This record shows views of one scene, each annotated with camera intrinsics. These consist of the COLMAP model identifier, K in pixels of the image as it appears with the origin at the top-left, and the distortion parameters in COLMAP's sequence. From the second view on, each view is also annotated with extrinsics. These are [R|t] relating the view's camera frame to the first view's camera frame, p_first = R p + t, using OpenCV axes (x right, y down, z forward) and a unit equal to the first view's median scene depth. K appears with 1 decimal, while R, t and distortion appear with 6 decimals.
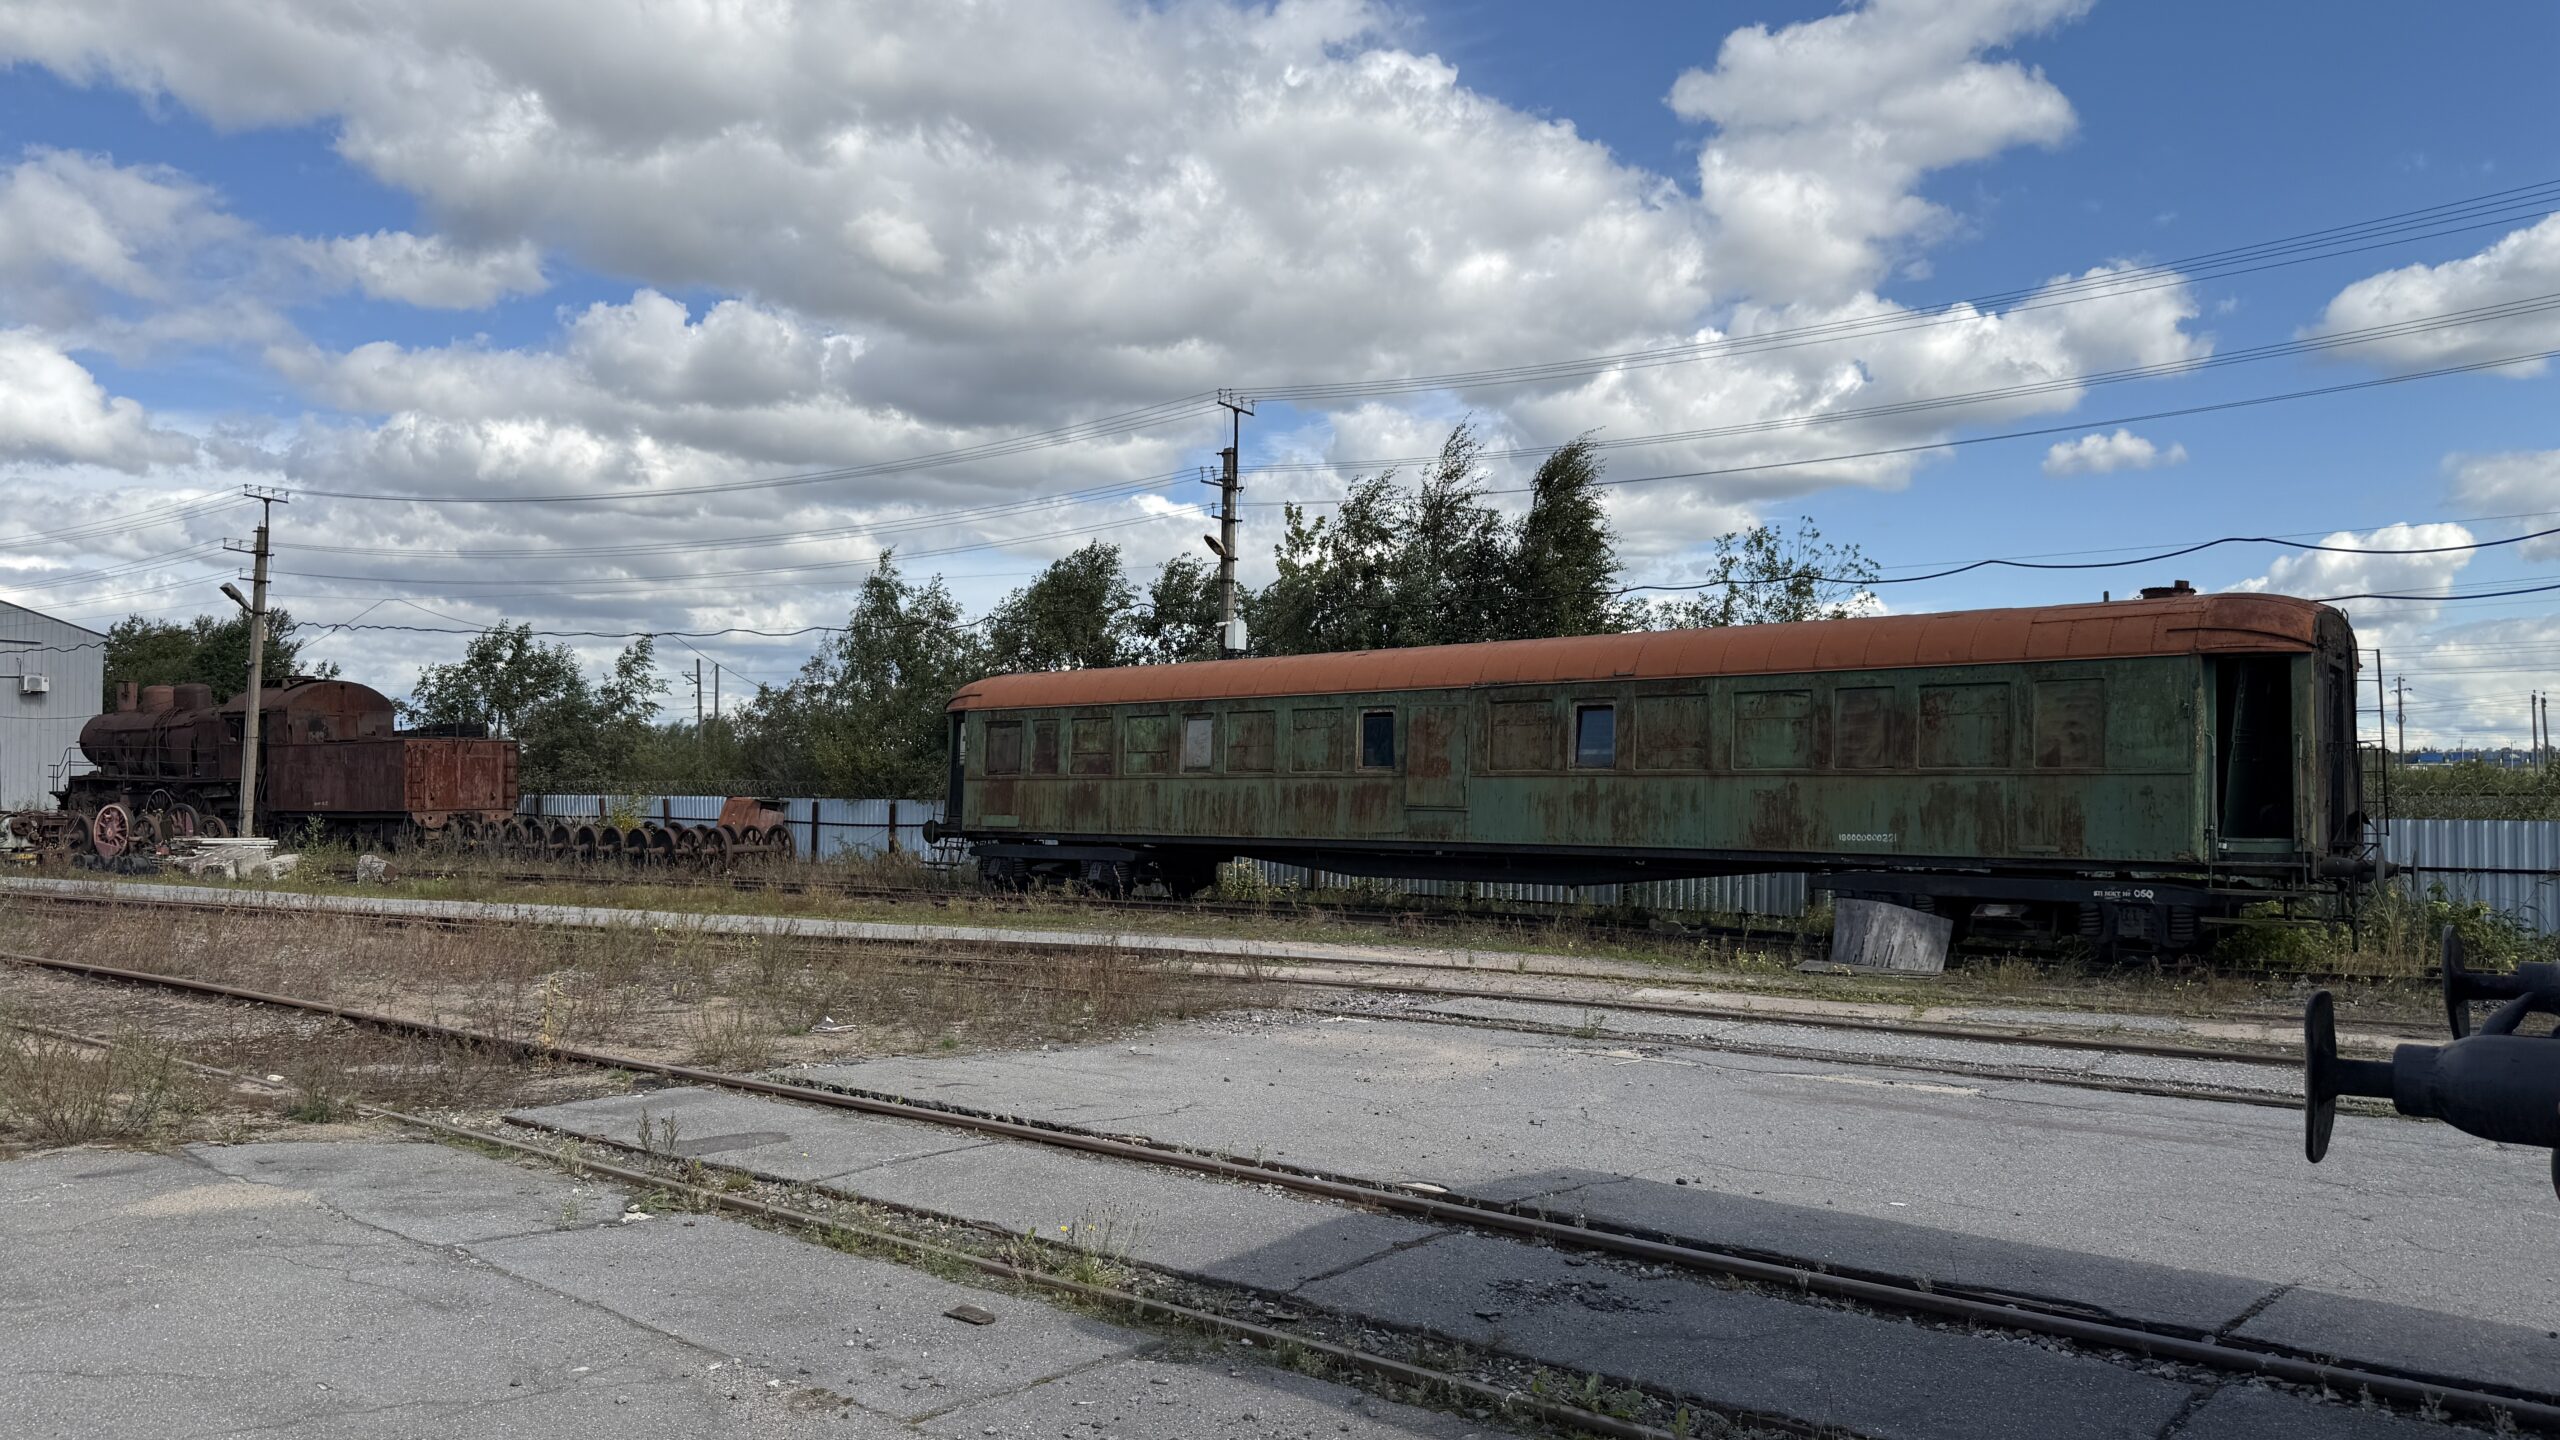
lens RADIAL K [[1845.4, 0, 1280.0], [0, 1845.4, 720.0], [0, 0, 1]] dist [0.232940, -0.524460]
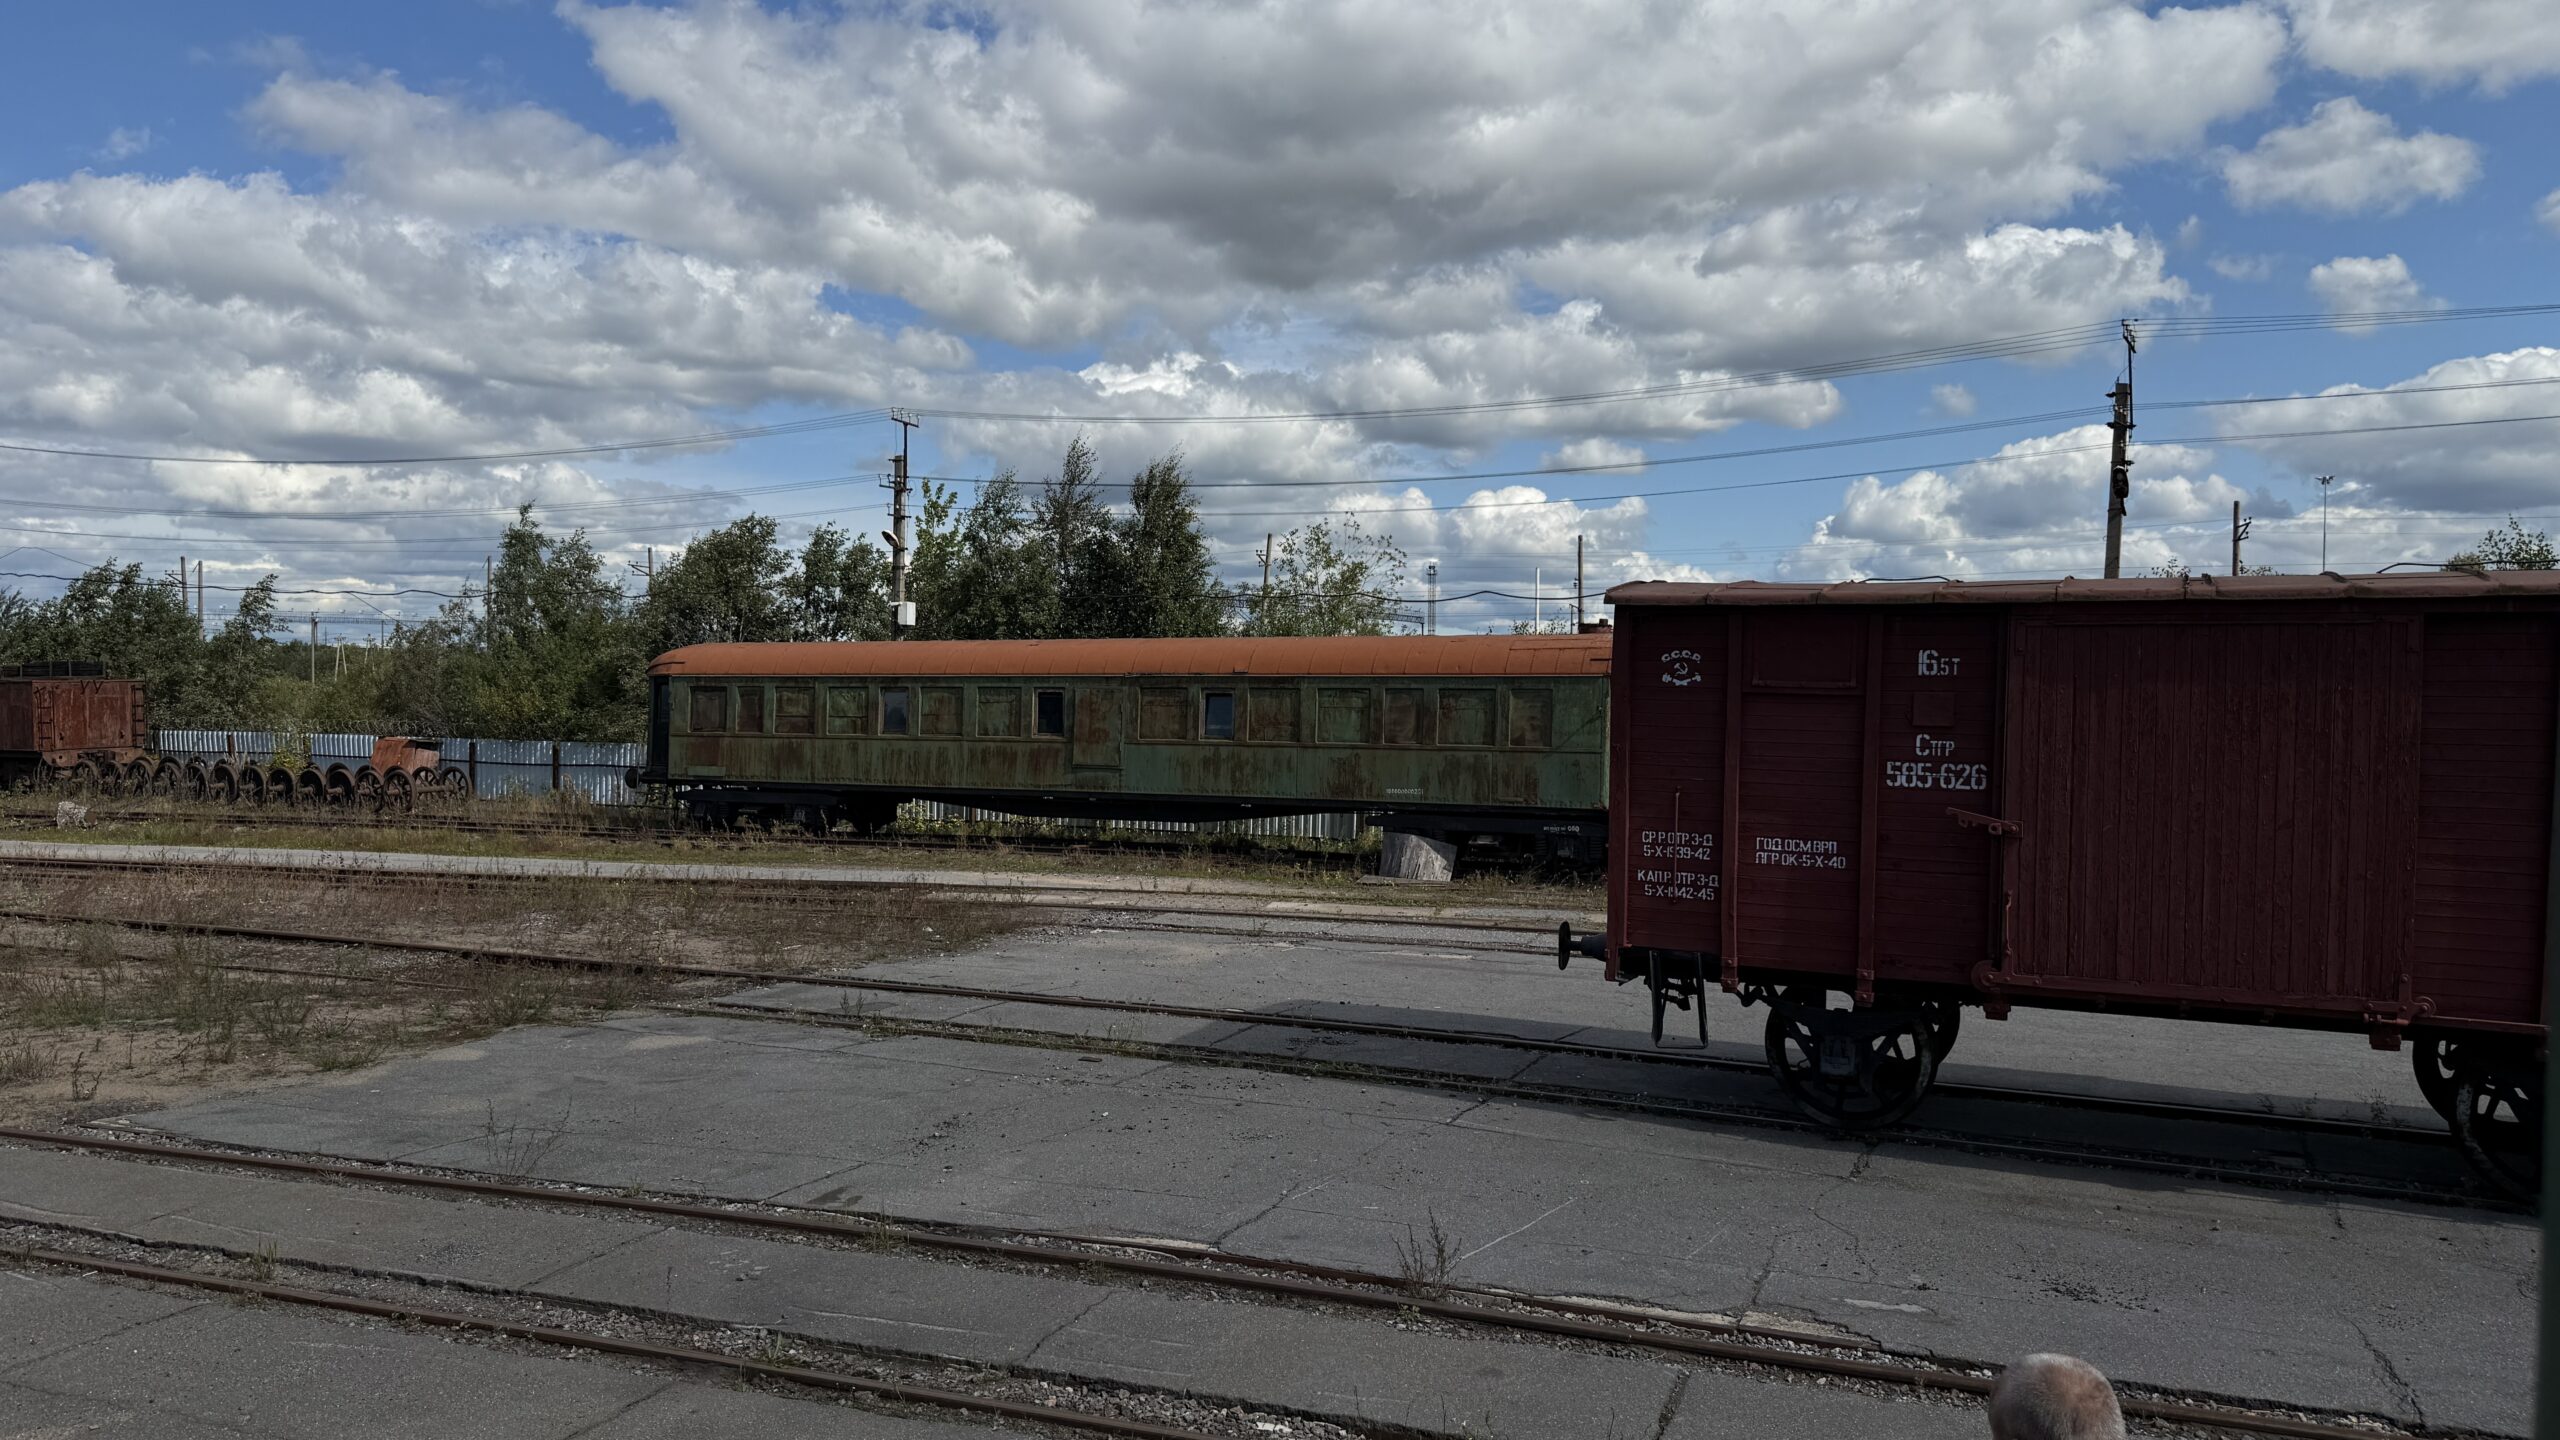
lens RADIAL K [[1845.4, 0, 1280.0], [0, 1845.4, 720.0], [0, 0, 1]] dist [0.232940, -0.524460]
pose [[0.969065, -0.003117, 0.246787, -0.121555], [-0.010494, 0.998496, 0.053818, -0.061308], [-0.246584, -0.054743, 0.967574, -0.326941]]
